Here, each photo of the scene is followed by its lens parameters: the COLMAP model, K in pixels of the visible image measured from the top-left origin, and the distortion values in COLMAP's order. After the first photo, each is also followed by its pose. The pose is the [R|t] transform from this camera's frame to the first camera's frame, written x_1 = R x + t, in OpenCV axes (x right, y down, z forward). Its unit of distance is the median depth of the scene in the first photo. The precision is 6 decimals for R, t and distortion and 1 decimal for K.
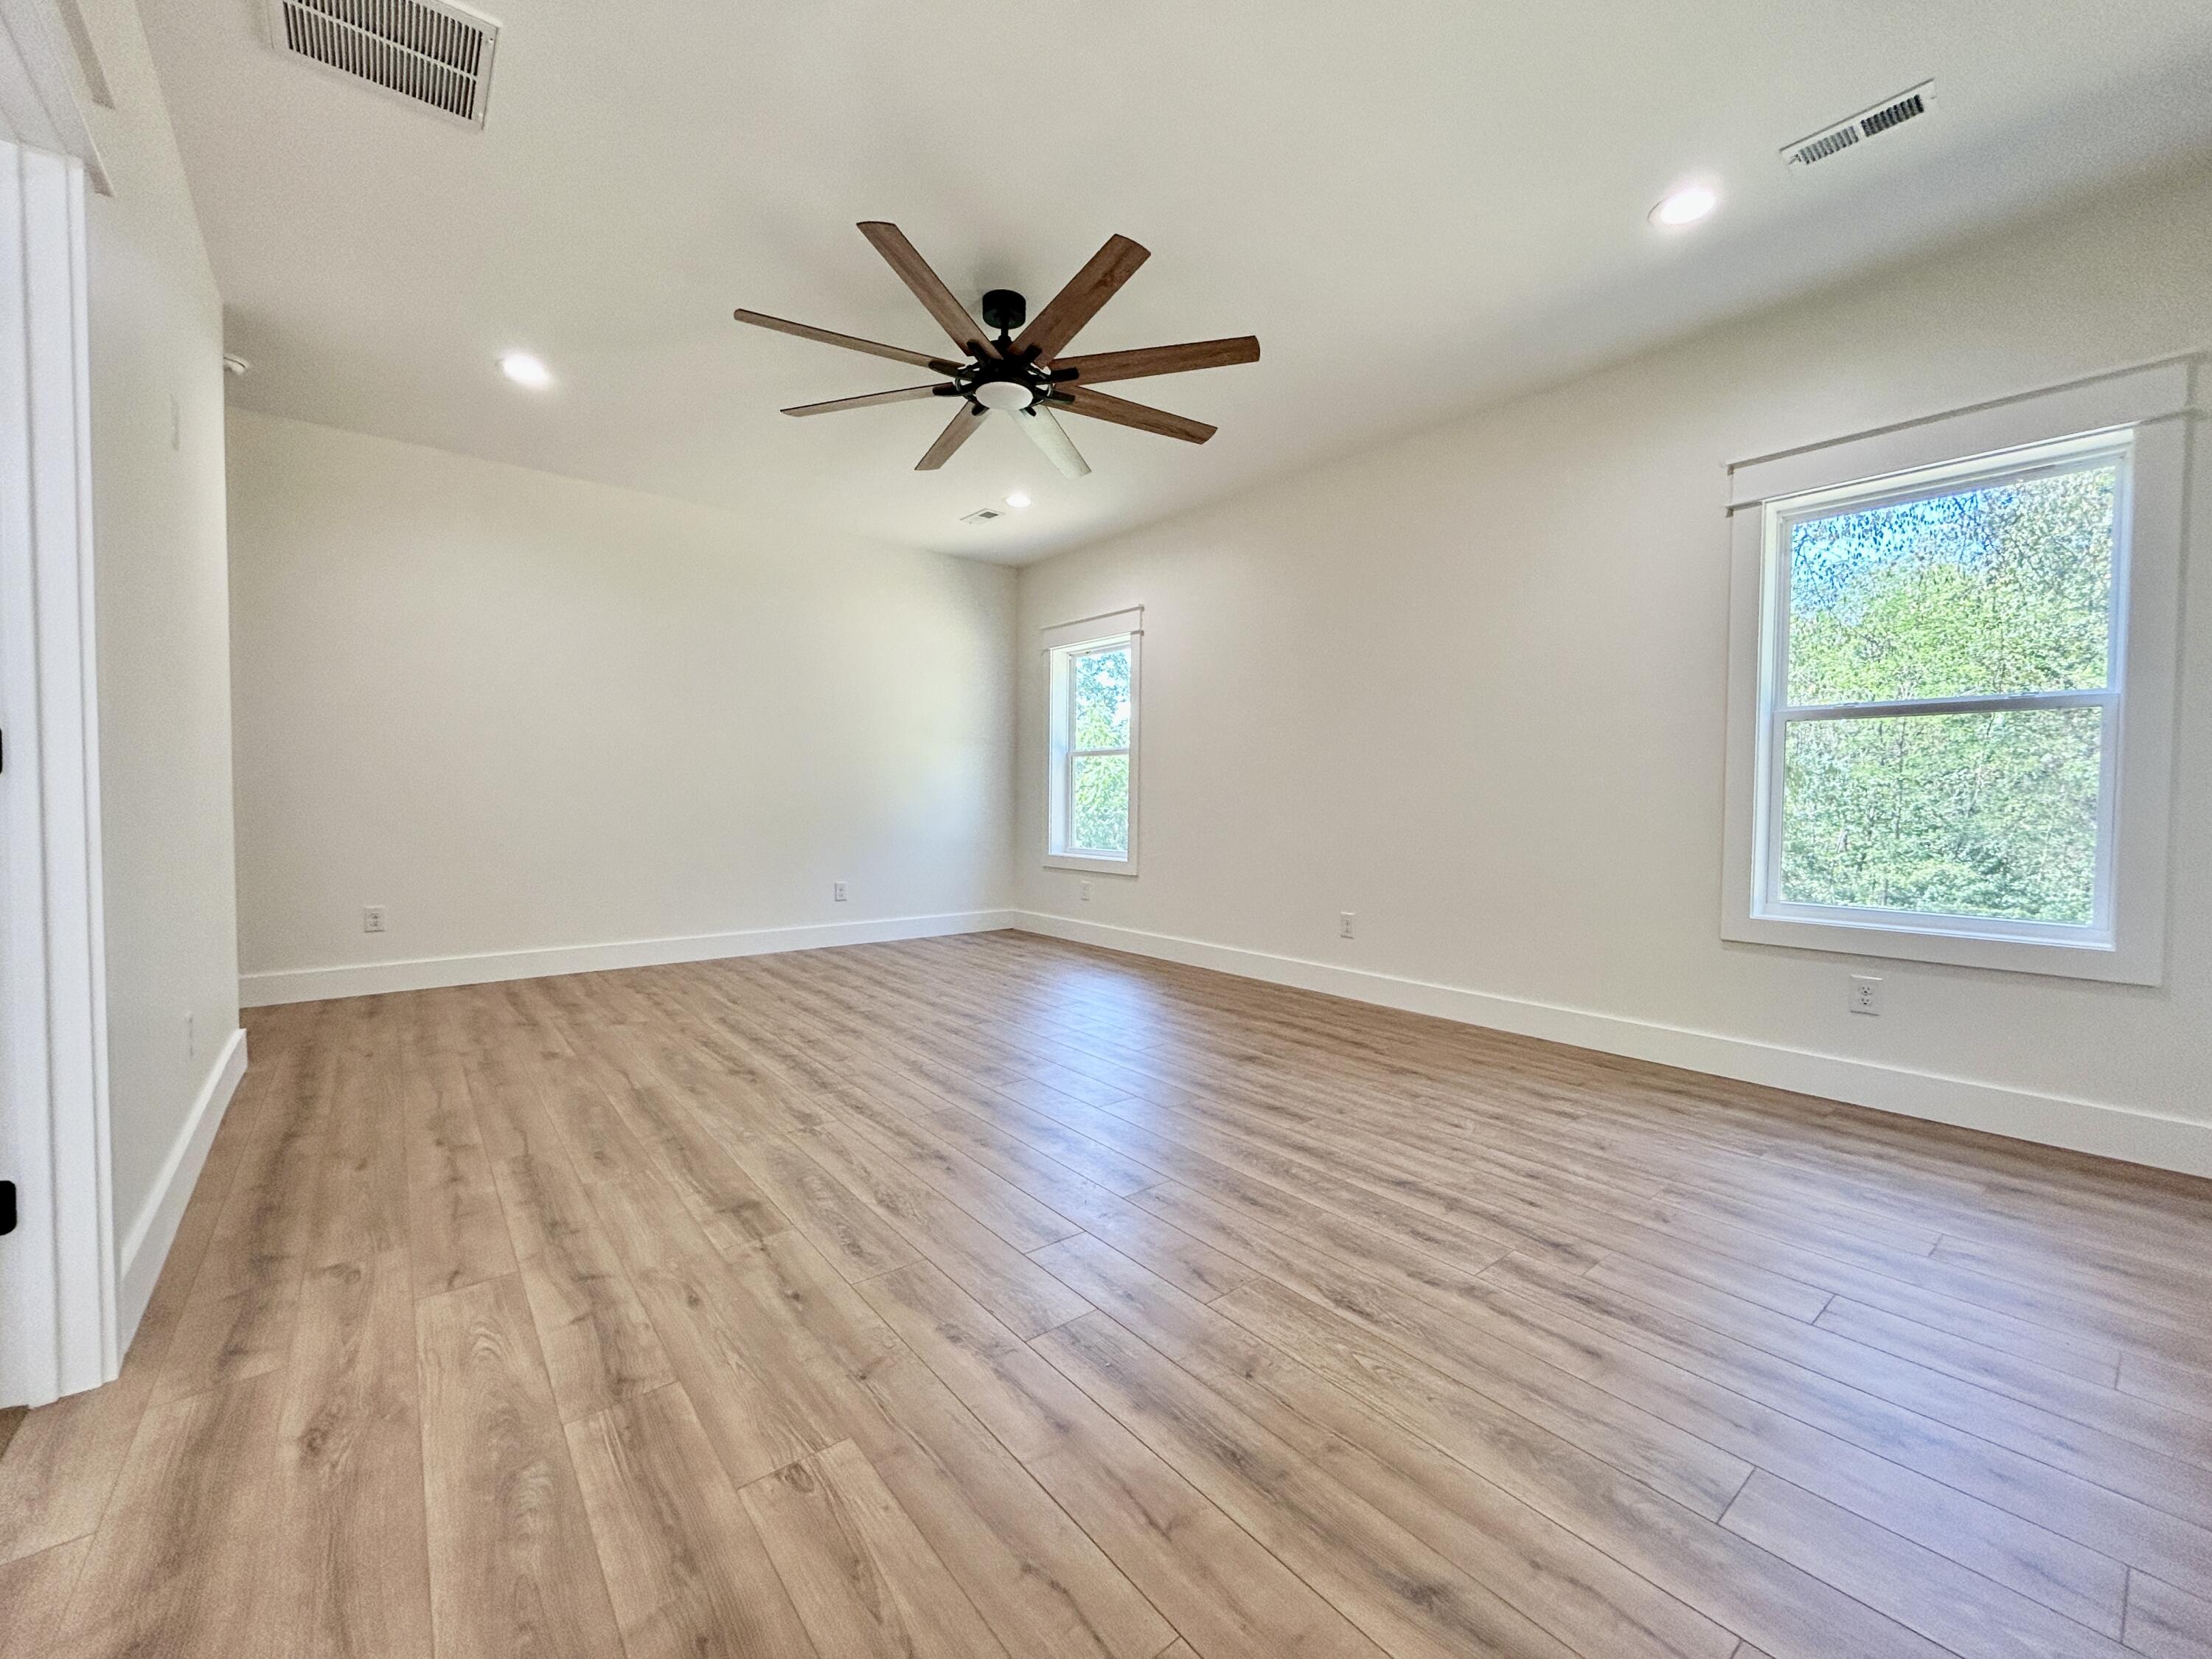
lens RADIAL K [[892.8, 0, 1091.1], [0, 892.8, 824.2], [0, 0, 1]] dist [-0.002664, 0.001206]
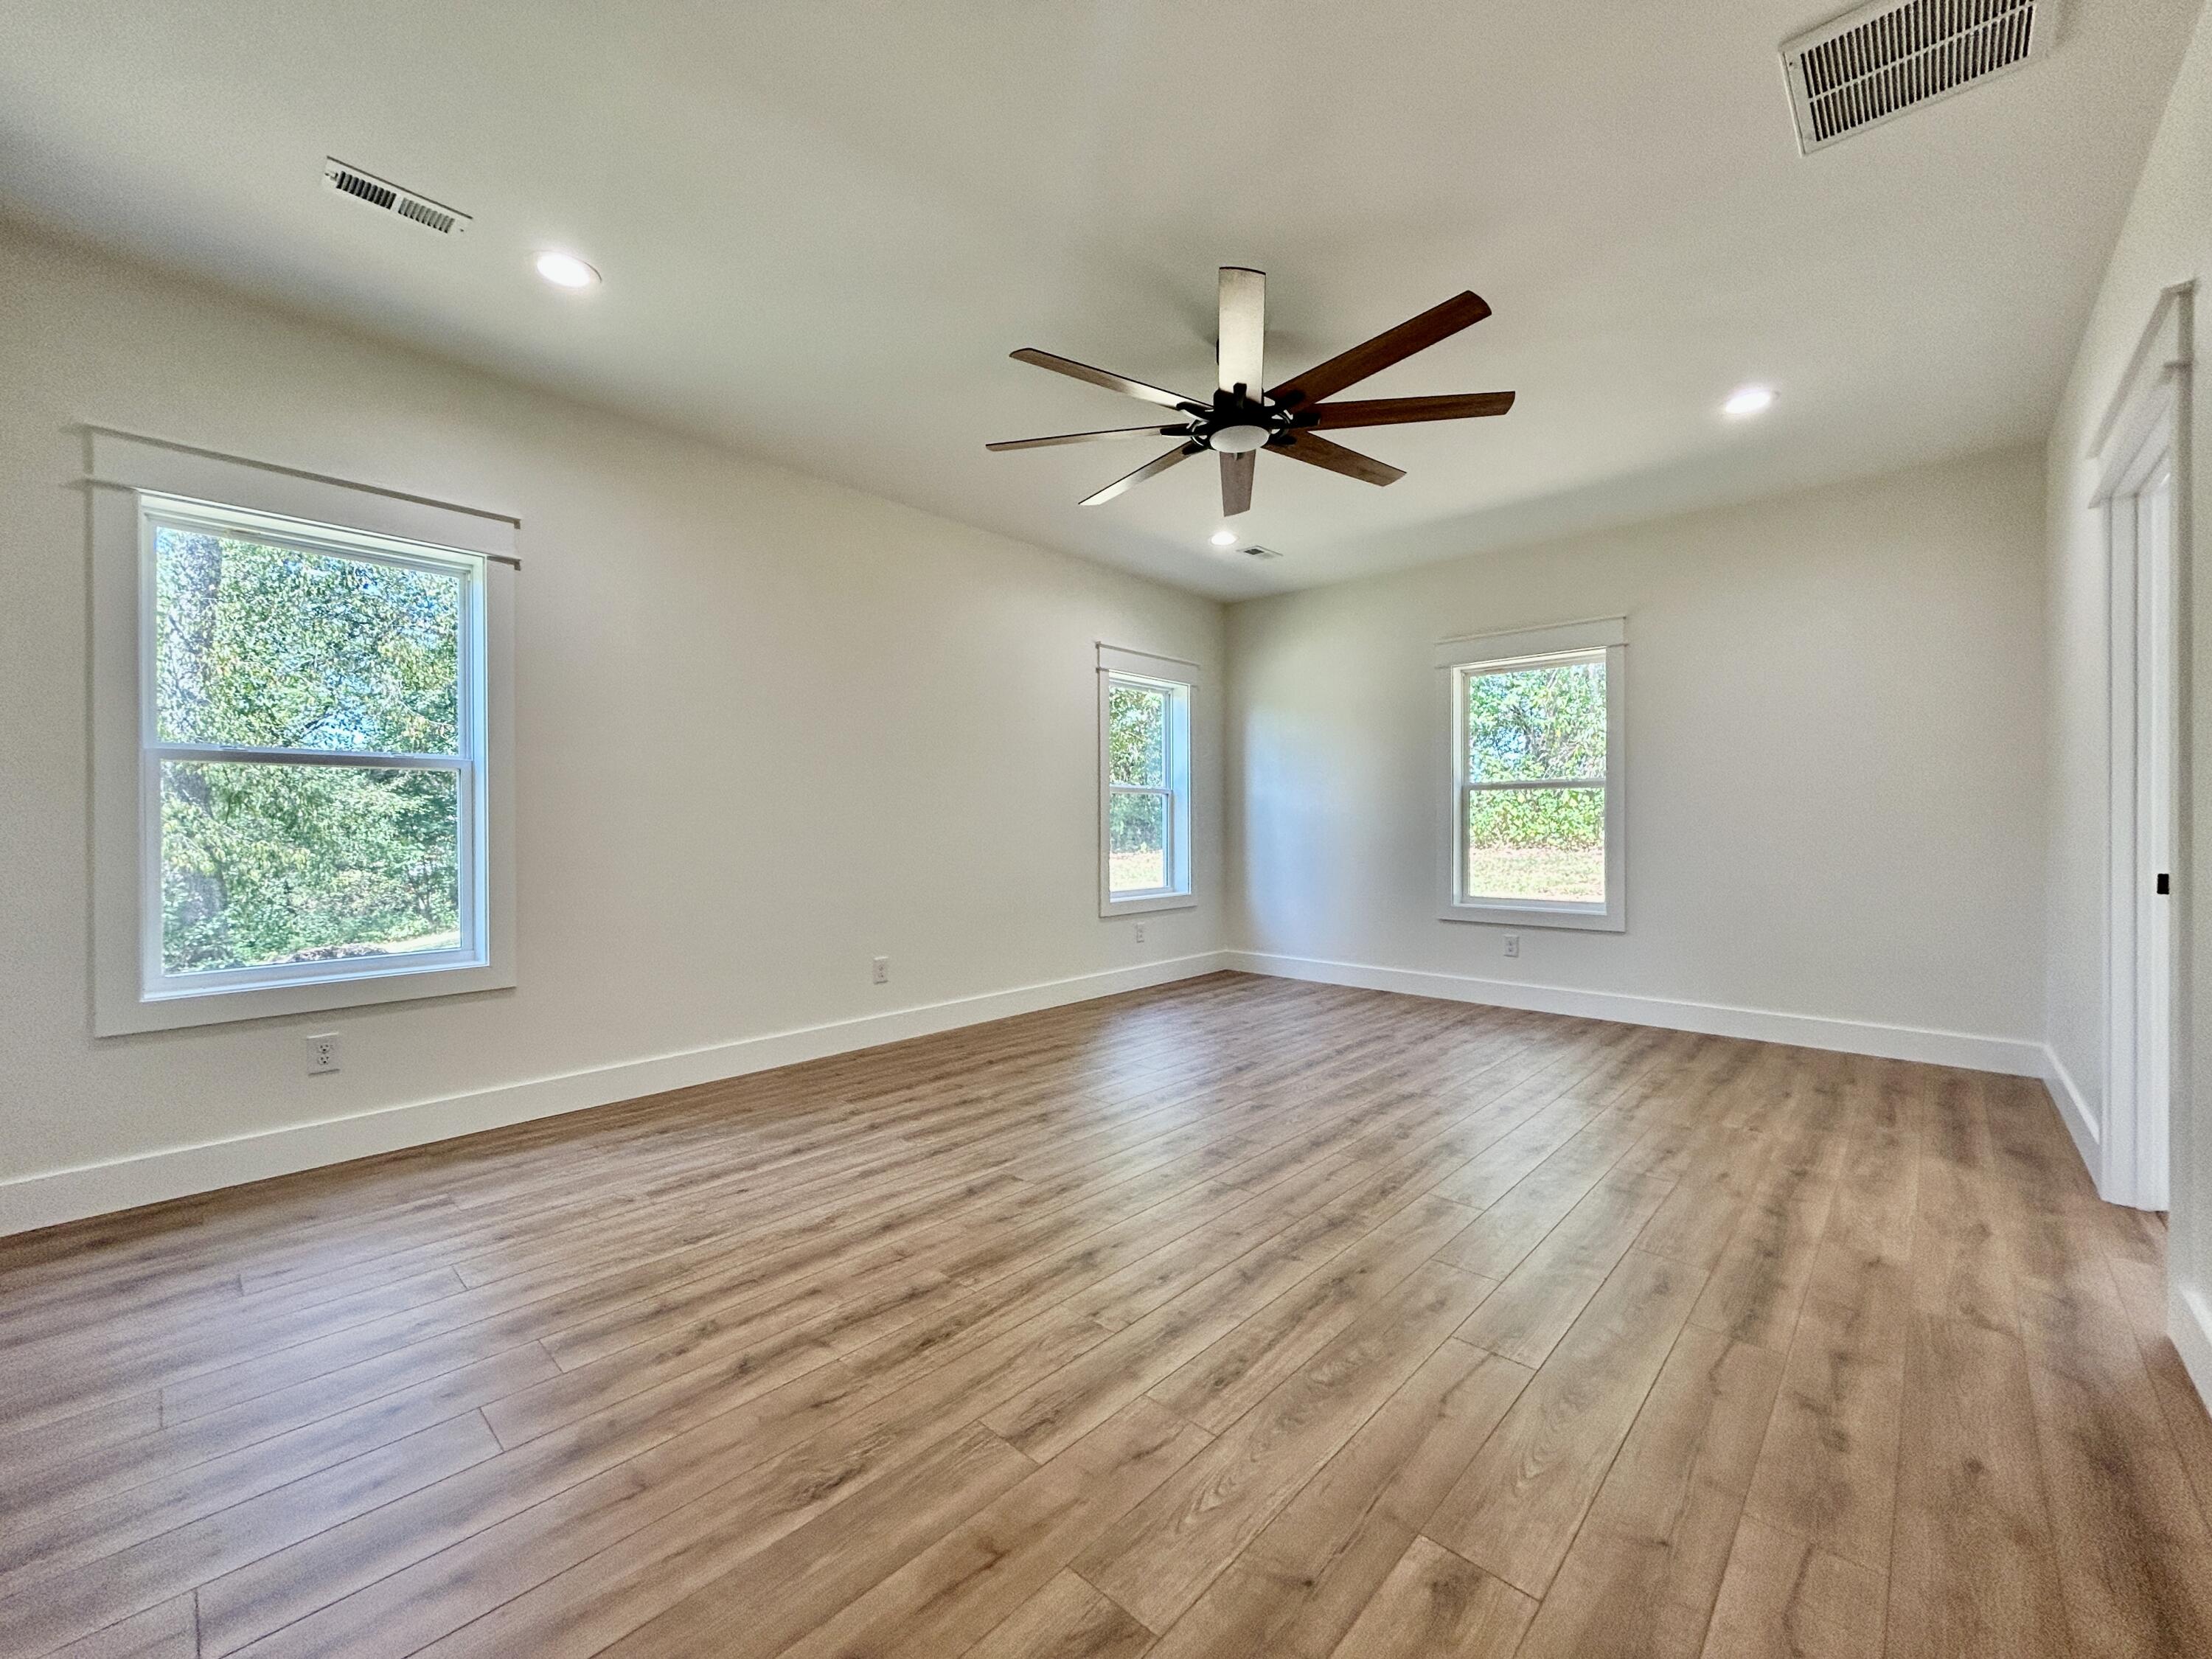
lens RADIAL K [[892.8, 0, 1096.3], [0, 892.8, 828.3], [0, 0, 1]] dist [-0.002664, 0.001206]
pose [[-0.141640, -0.014804, 0.989807, -1.403394], [0.032264, 0.999288, 0.019563, -0.106976], [-0.989392, 0.034706, -0.141062, 1.758546]]
